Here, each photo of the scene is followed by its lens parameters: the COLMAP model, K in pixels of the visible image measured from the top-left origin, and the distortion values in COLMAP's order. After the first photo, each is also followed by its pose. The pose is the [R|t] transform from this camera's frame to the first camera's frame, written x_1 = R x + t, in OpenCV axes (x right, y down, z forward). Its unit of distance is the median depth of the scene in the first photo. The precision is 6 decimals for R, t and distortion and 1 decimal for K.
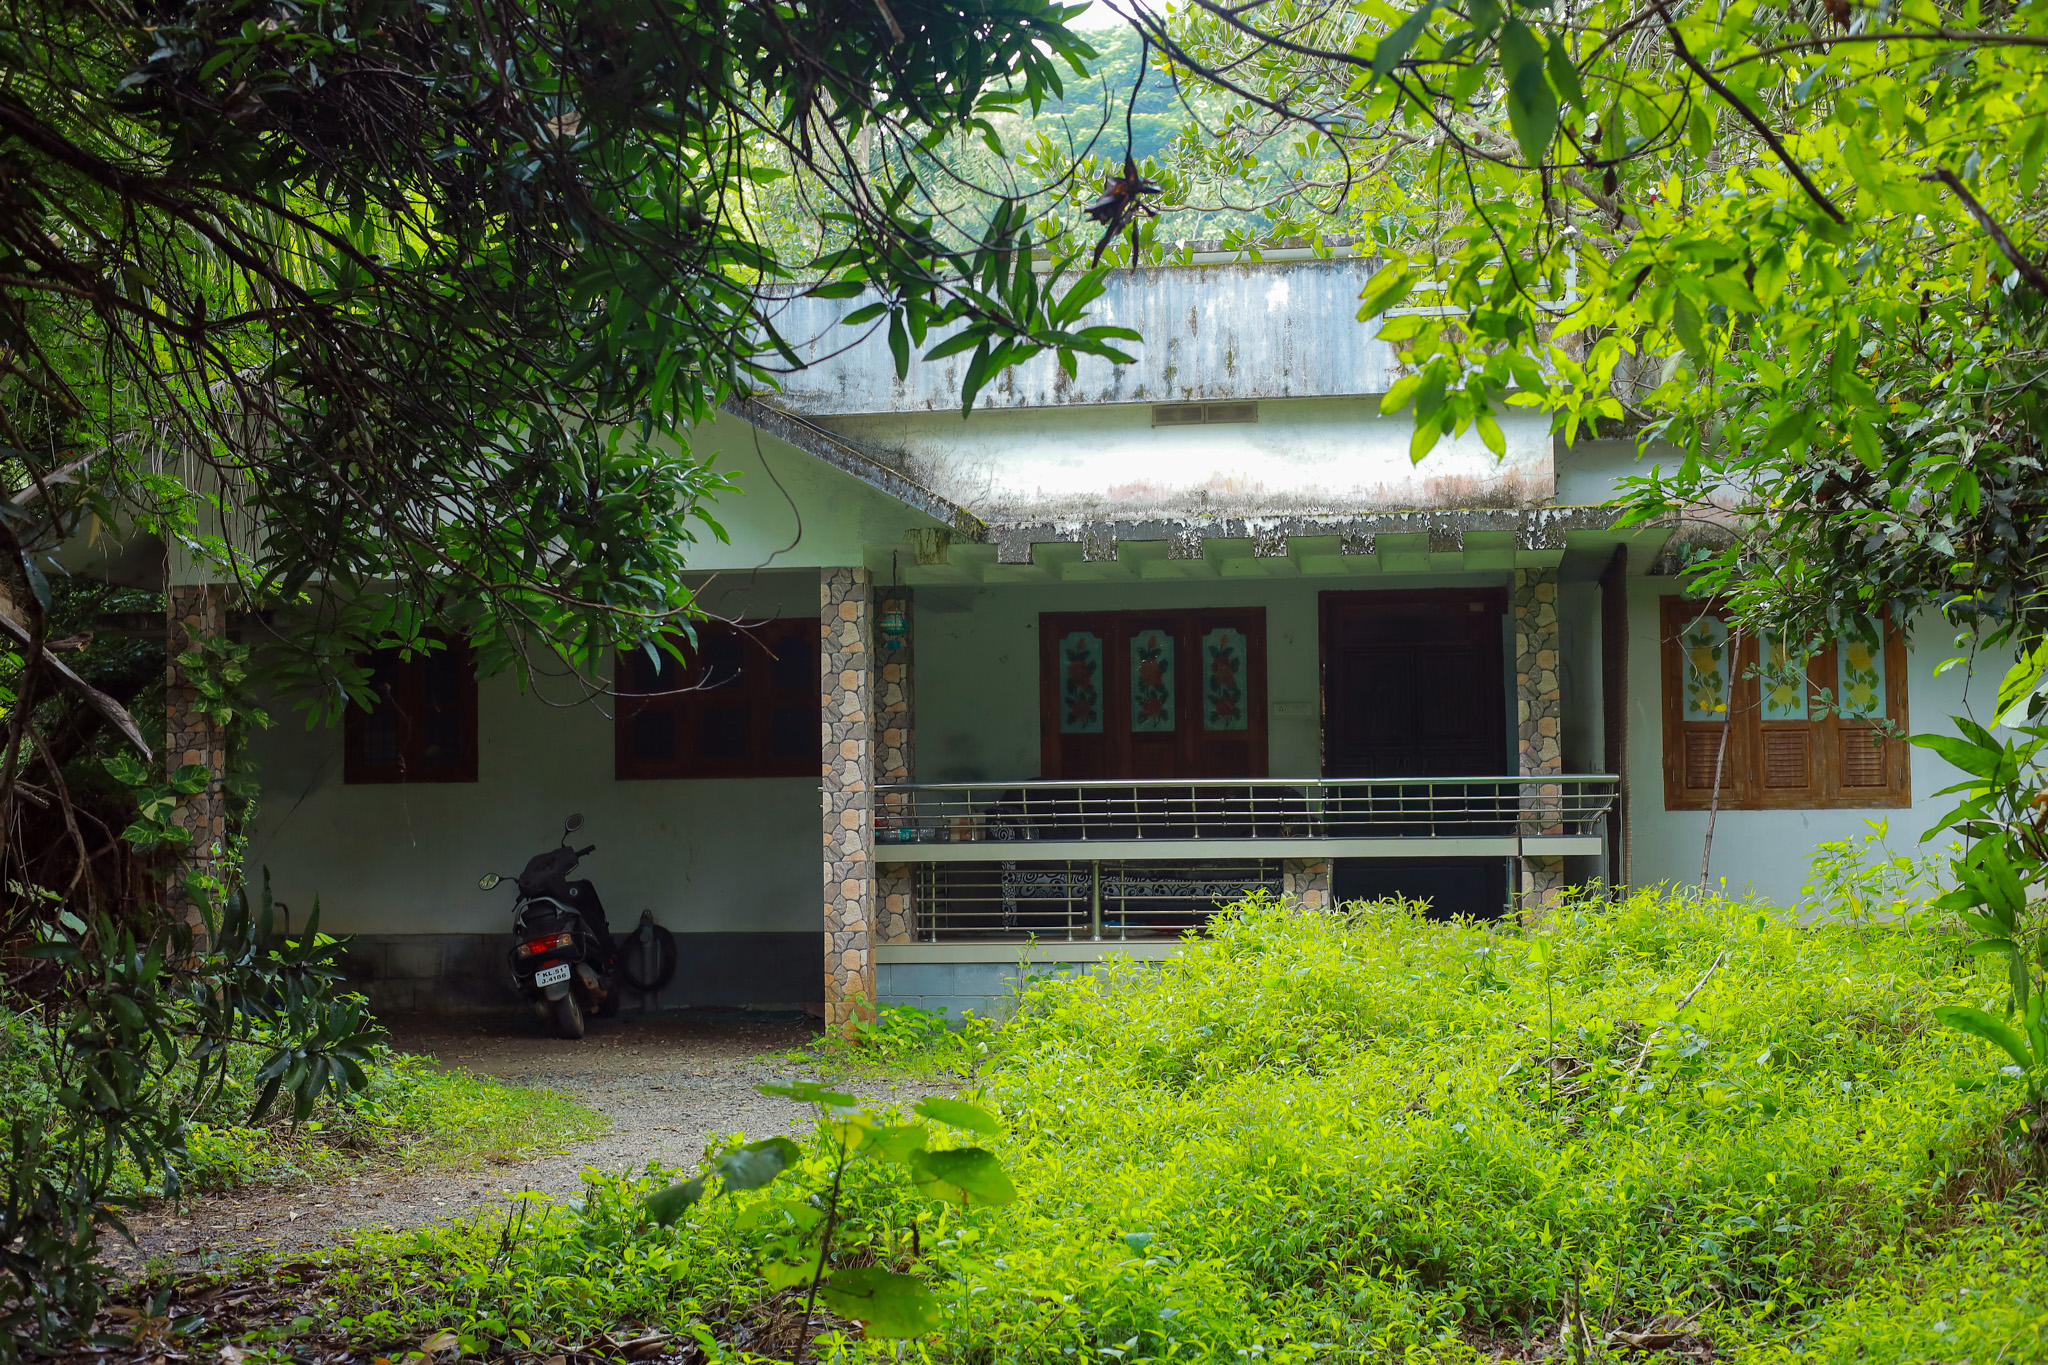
lens RADIAL K [[2839.3, 0, 1024.0], [0, 2839.3, 682.5], [0, 0, 1]] dist [0.076991, -0.296532]
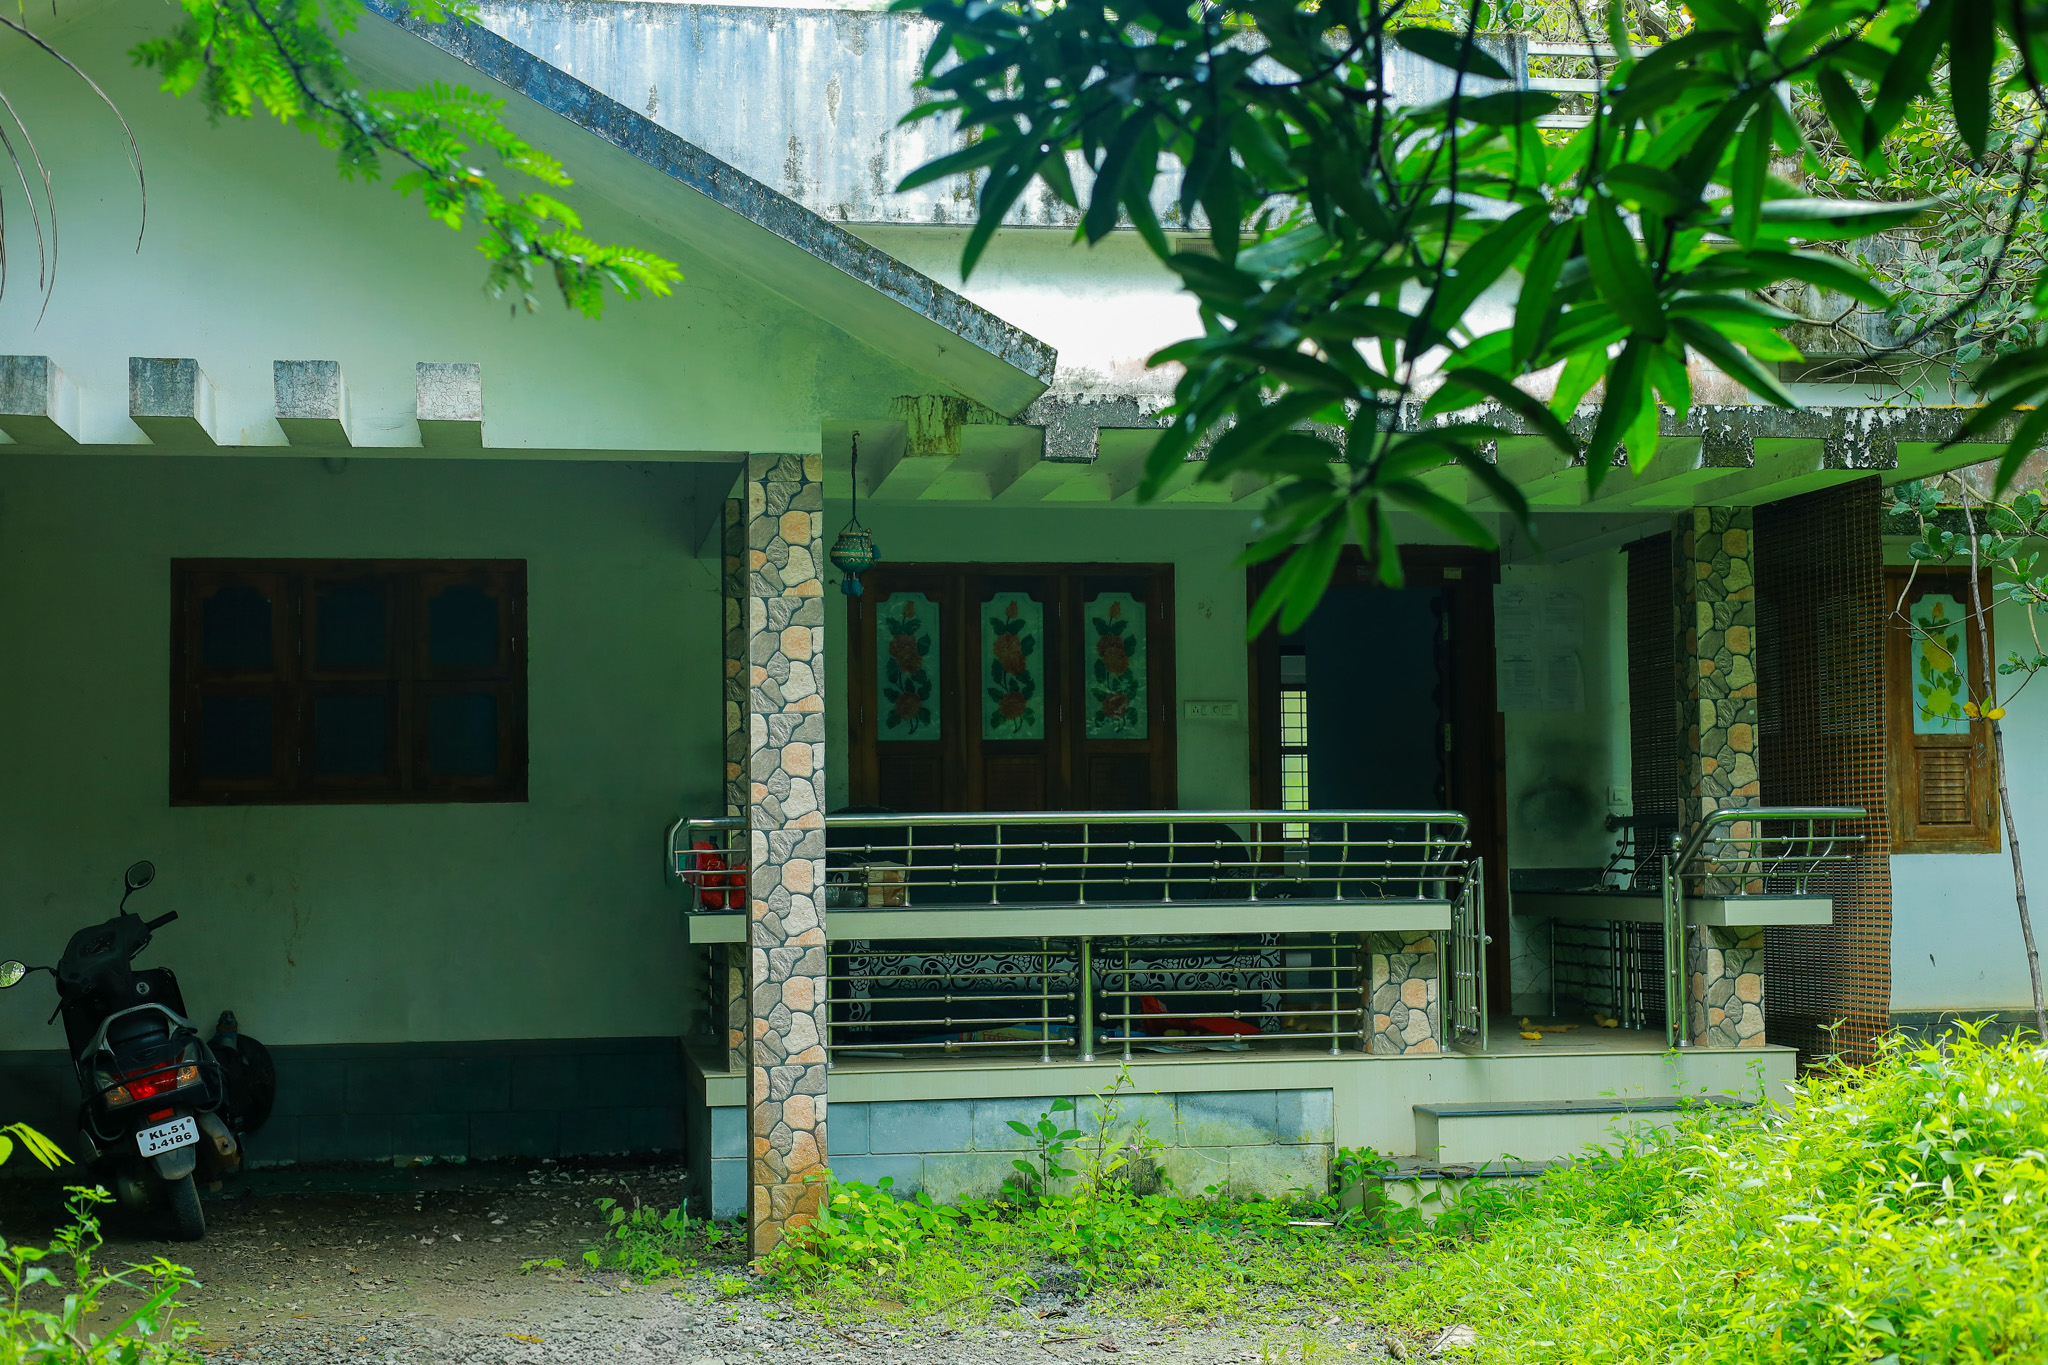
lens RADIAL K [[2839.3, 0, 1024.0], [0, 2839.3, 682.5], [0, 0, 1]] dist [0.076991, -0.296532]
pose [[0.946212, 0.019818, 0.322941, -0.265290], [-0.016978, 0.999788, -0.011608, 0.017278], [-0.323103, 0.005501, 0.946348, 0.529428]]
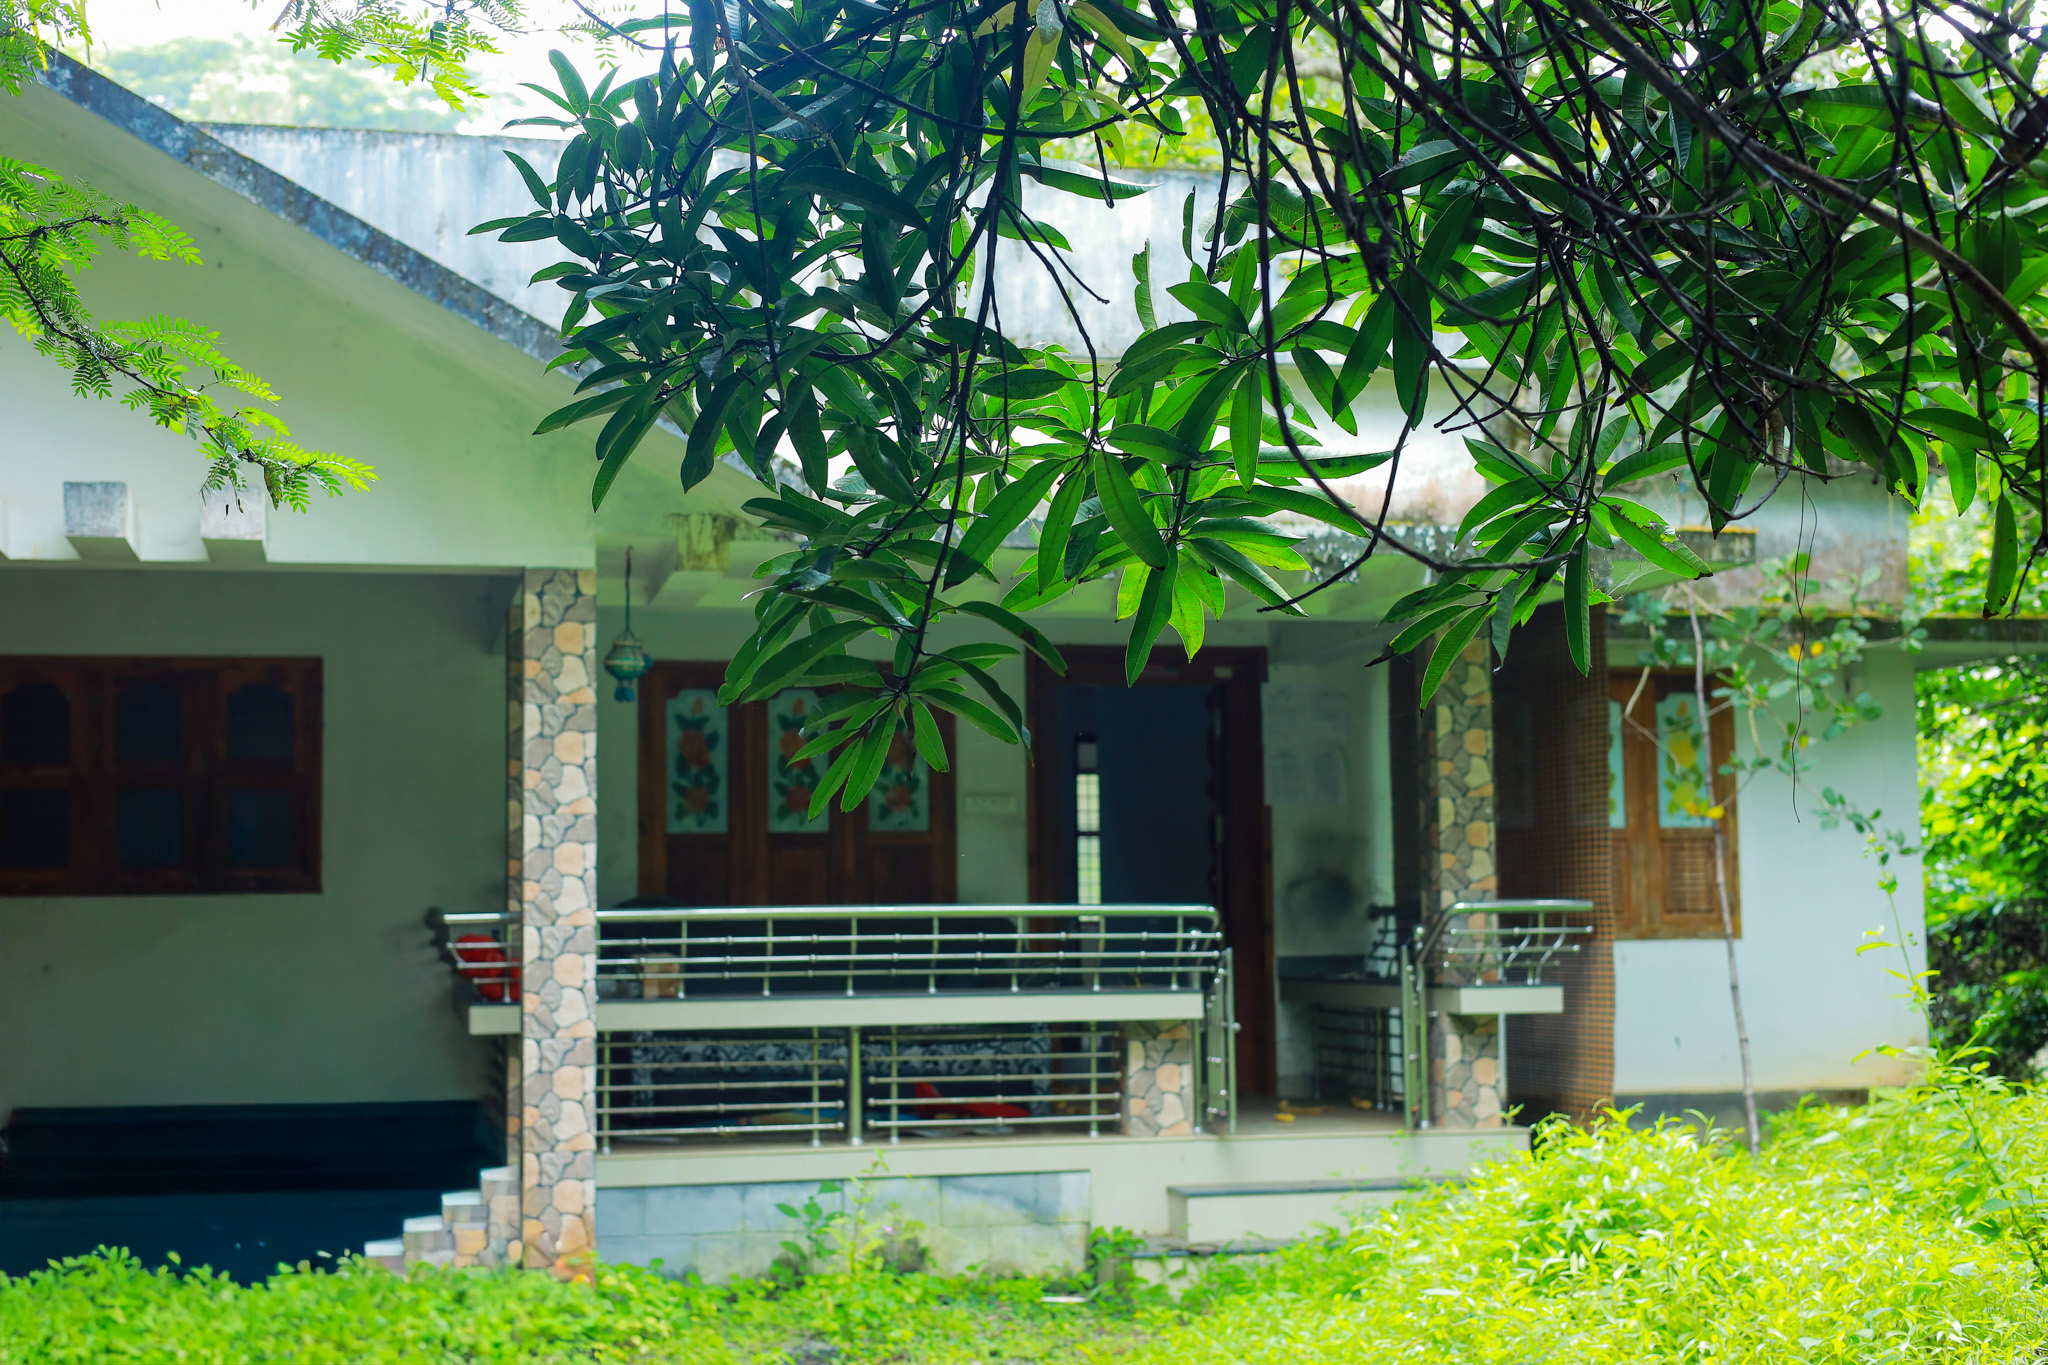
lens RADIAL K [[2865.5, 0, 1024.0], [0, 2865.5, 682.5], [0, 0, 1]] dist [0.071883, -0.350366]
pose [[0.927649, 0.031503, 0.372123, -0.259651], [-0.019239, 0.999144, -0.036626, 0.007654], [-0.372958, 0.026817, 0.927461, 0.473178]]
